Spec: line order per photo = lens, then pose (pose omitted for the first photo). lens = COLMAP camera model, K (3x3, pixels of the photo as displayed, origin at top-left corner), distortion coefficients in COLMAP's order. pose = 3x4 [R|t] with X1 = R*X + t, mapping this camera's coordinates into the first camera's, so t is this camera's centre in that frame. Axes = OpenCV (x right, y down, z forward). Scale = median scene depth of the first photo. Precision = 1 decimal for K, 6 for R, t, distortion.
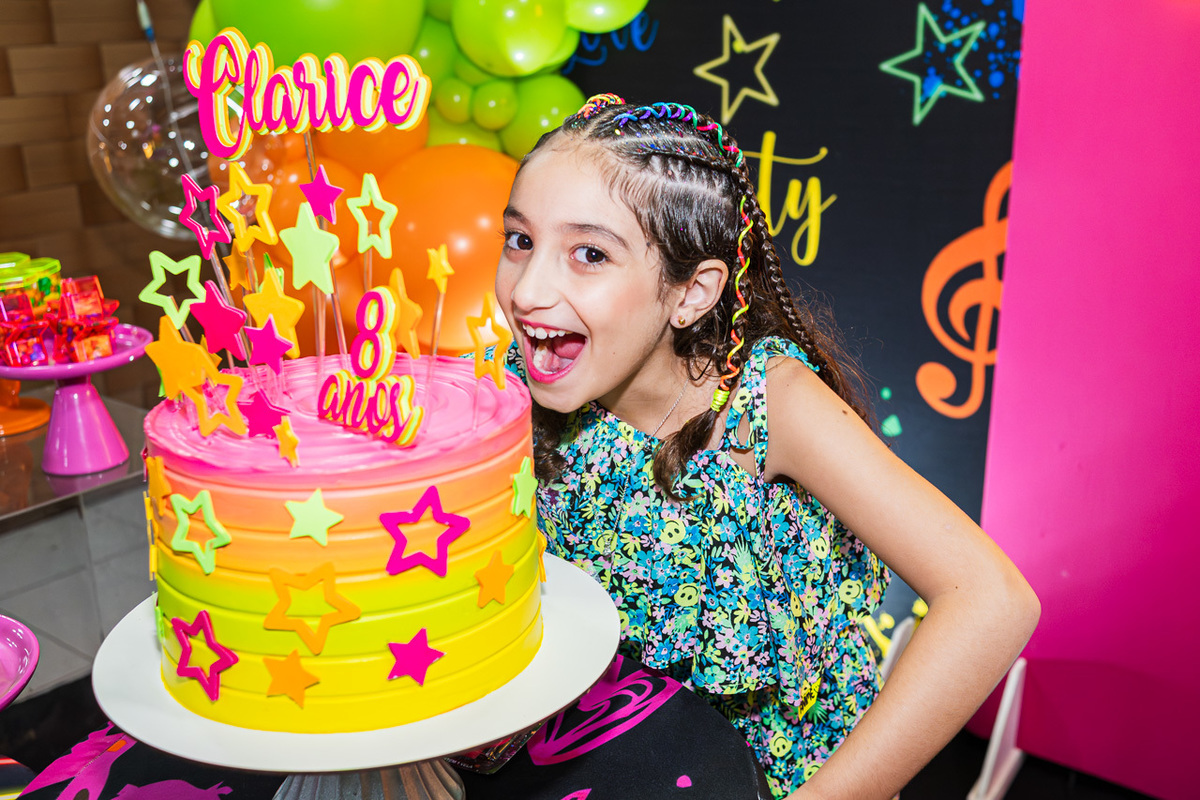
lens RADIAL K [[1278.4, 0, 631.7], [0, 1278.4, 377.7], [0, 0, 1]] dist [-0.063335, 0.198869]
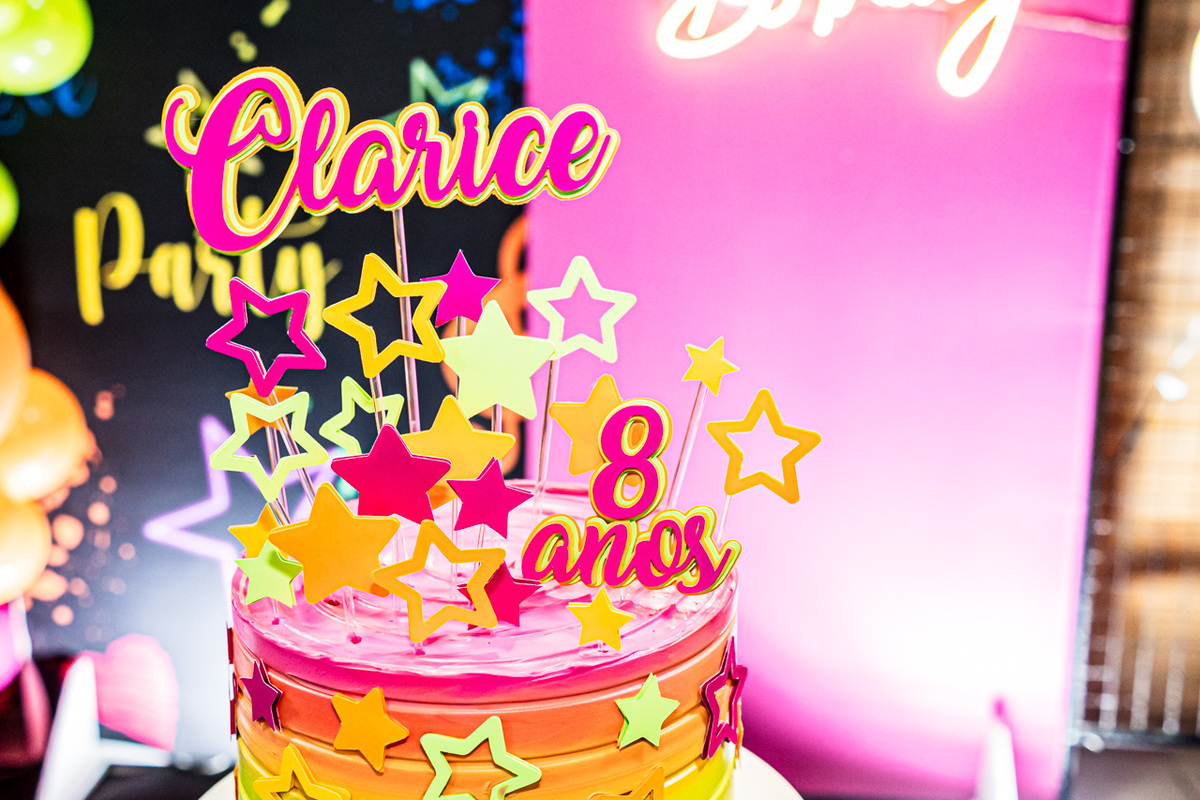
lens RADIAL K [[1271.2, 0, 600.0], [0, 1271.2, 400.0], [0, 0, 1]] dist [-0.024249, -0.004785]
pose [[0.837749, -0.128448, 0.530733, -0.583603], [0.145015, 0.989373, 0.010545, -0.076476], [-0.526448, 0.068130, 0.847473, 0.333487]]
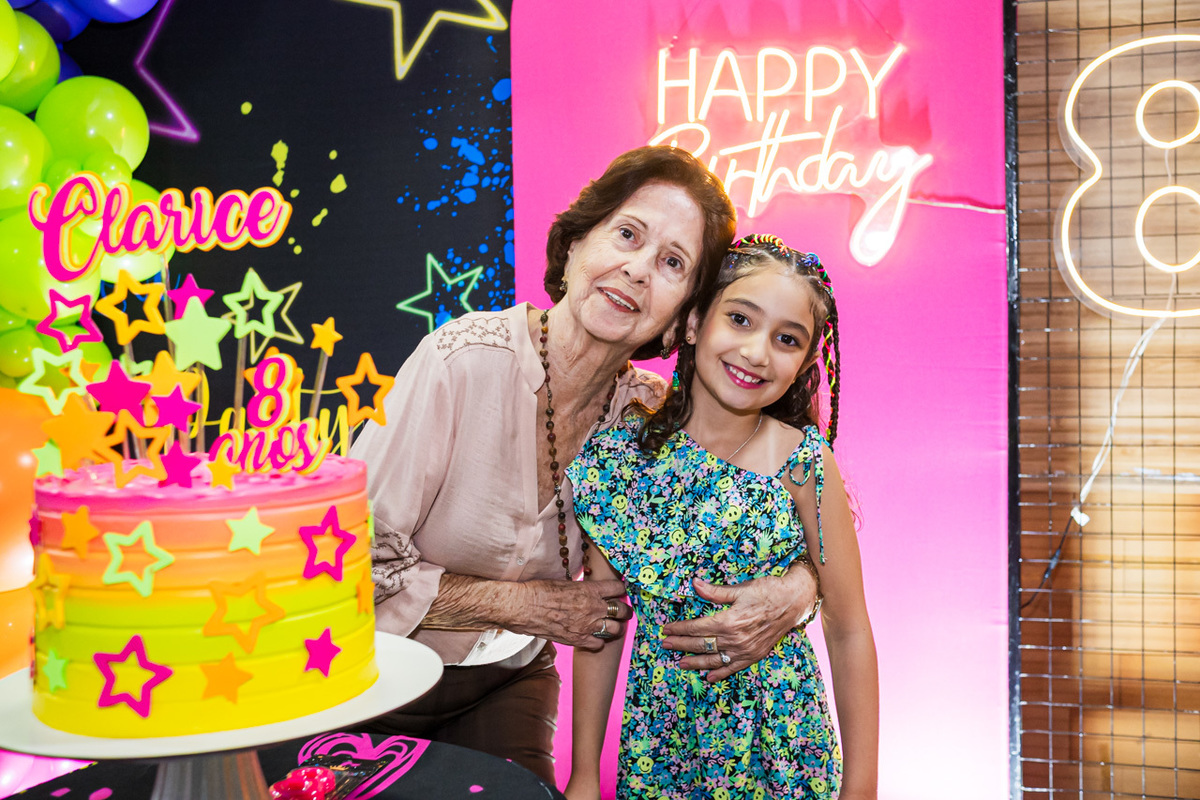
lens RADIAL K [[1239.8, 0, 611.9], [0, 1239.8, 385.2], [0, 0, 1]] dist [-0.072606, 0.183778]
pose [[0.892827, -0.034737, 0.449058, -0.420219], [0.136147, 0.971195, -0.195563, 0.227286], [-0.429329, 0.235742, 0.871838, -0.190530]]
